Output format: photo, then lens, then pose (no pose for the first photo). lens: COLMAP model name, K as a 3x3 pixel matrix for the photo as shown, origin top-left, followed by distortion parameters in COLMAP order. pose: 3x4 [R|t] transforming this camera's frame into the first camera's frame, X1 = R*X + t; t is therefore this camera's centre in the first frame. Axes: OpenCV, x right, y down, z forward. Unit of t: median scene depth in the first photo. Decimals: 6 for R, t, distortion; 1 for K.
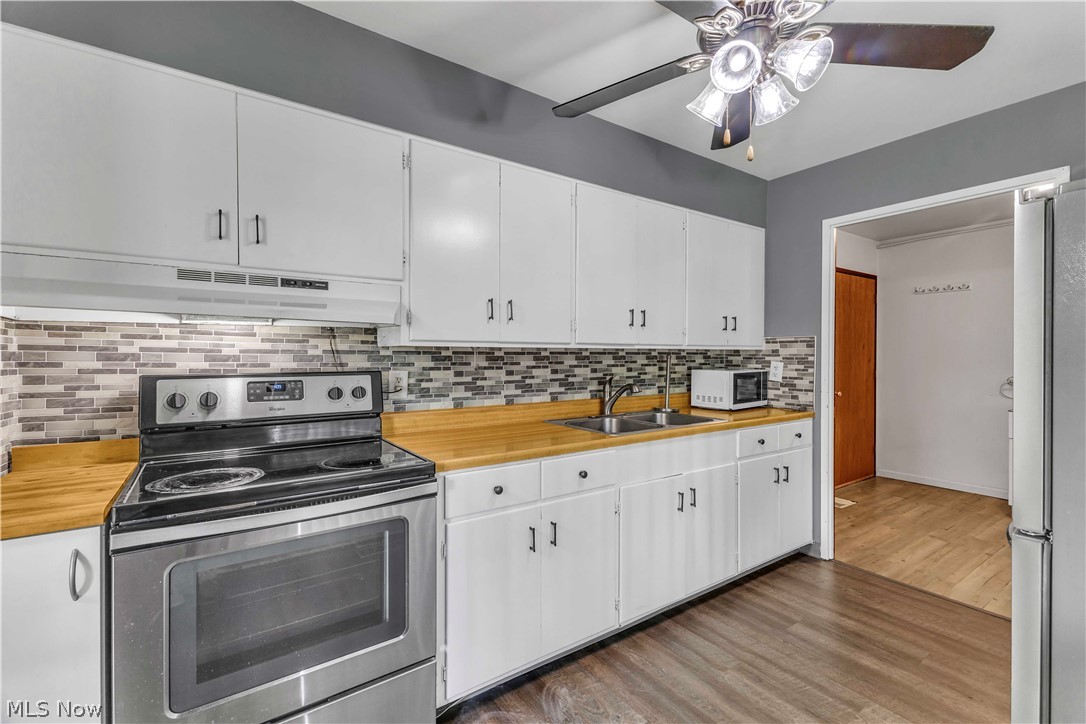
lens RADIAL K [[470.3, 0, 547.8], [0, 470.3, 360.4], [0, 0, 1]] dist [-0.005455, 0.001157]
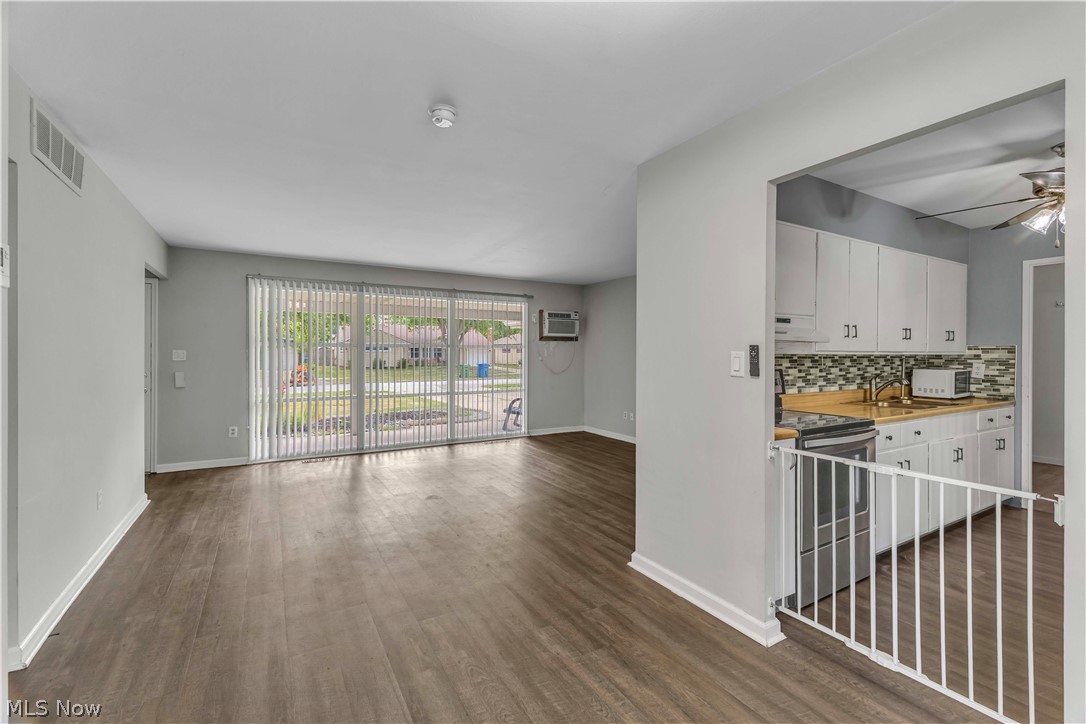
lens RADIAL K [[470.3, 0, 535.9], [0, 470.3, 356.1], [0, 0, 1]] dist [-0.005455, 0.001157]
pose [[0.996934, -0.001240, -0.078233, -0.675063], [-0.000187, 0.999834, -0.018231, 0.005924], [0.078243, 0.018190, 0.996768, -0.438938]]
